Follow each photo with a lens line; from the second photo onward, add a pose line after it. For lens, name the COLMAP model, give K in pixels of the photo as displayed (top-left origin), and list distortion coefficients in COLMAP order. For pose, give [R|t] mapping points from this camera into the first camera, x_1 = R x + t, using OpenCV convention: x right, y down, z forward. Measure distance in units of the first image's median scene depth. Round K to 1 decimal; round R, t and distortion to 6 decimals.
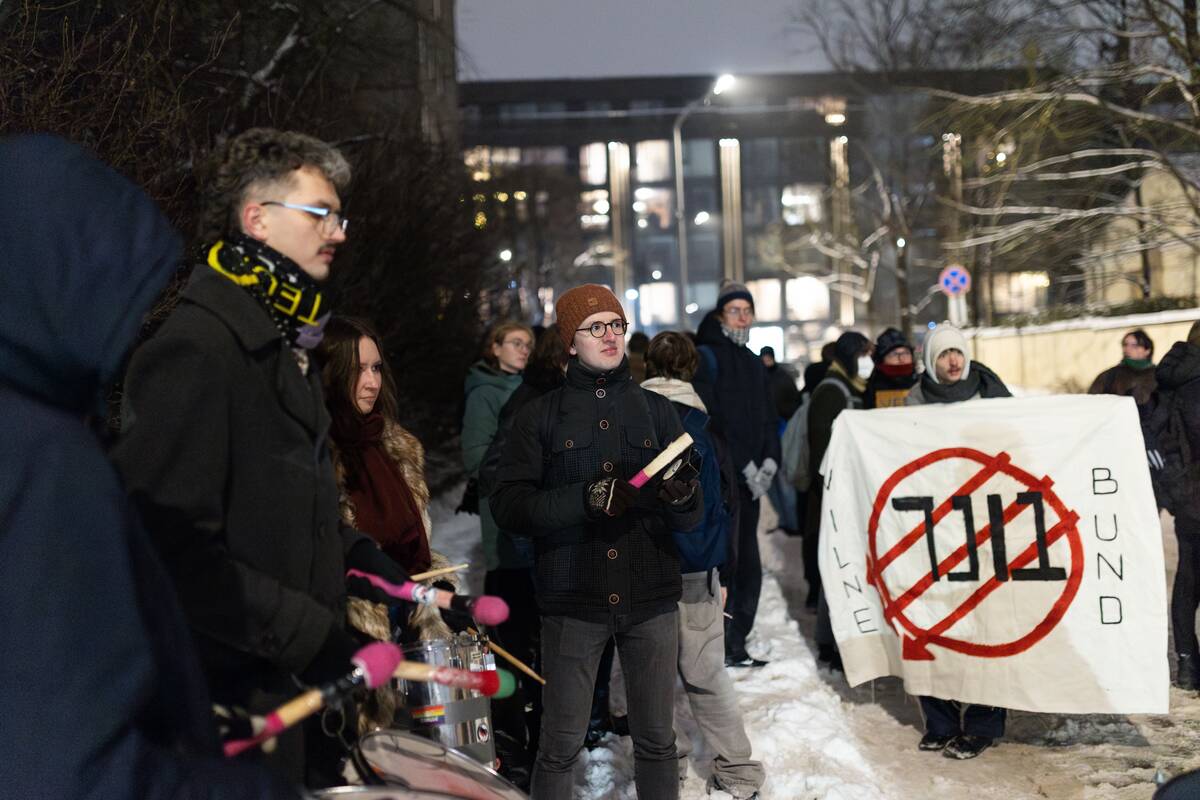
lens RADIAL K [[1118.4, 0, 600.0], [0, 1118.4, 400.0], [0, 0, 1]] dist [0.000121, -0.005100]
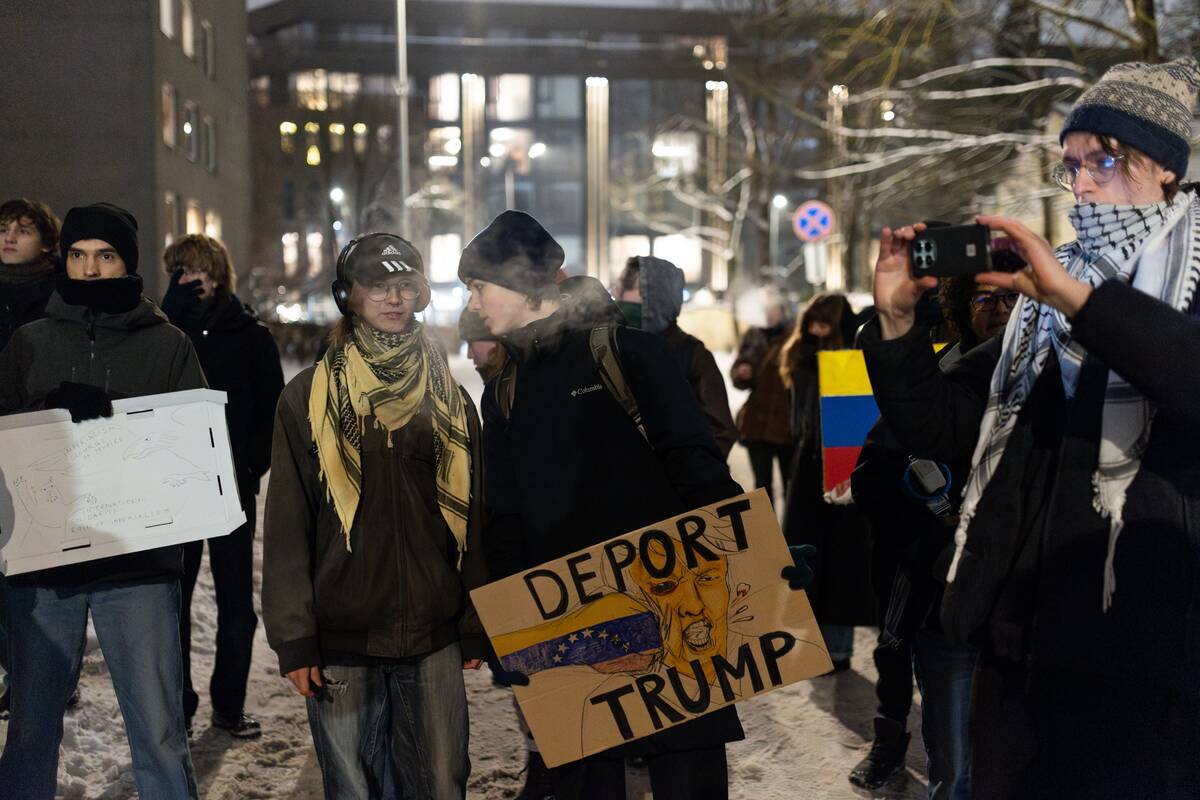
lens RADIAL K [[1118.4, 0, 600.0], [0, 1118.4, 400.0], [0, 0, 1]] dist [0.000121, -0.005100]
pose [[0.994798, 0.027923, 0.097965, 0.039560], [-0.031174, 0.999008, 0.031813, -0.002370], [-0.096979, -0.034701, 0.994681, 0.099625]]
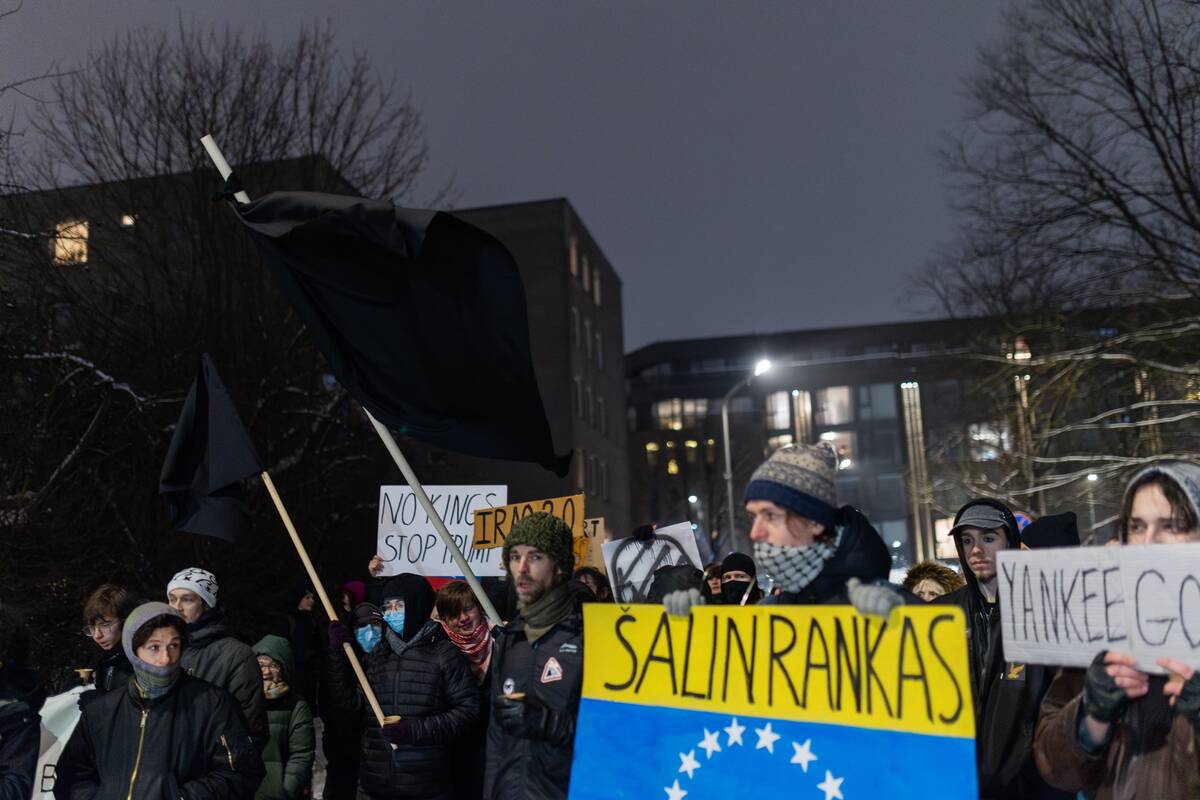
lens RADIAL K [[1118.4, 0, 600.0], [0, 1118.4, 400.0], [0, 0, 1]] dist [0.000121, -0.005100]
pose [[0.976040, -0.040684, -0.213754, 0.060309], [-0.004800, 0.978100, -0.208081, 0.000667], [0.217538, 0.204121, 0.954469, -0.055063]]
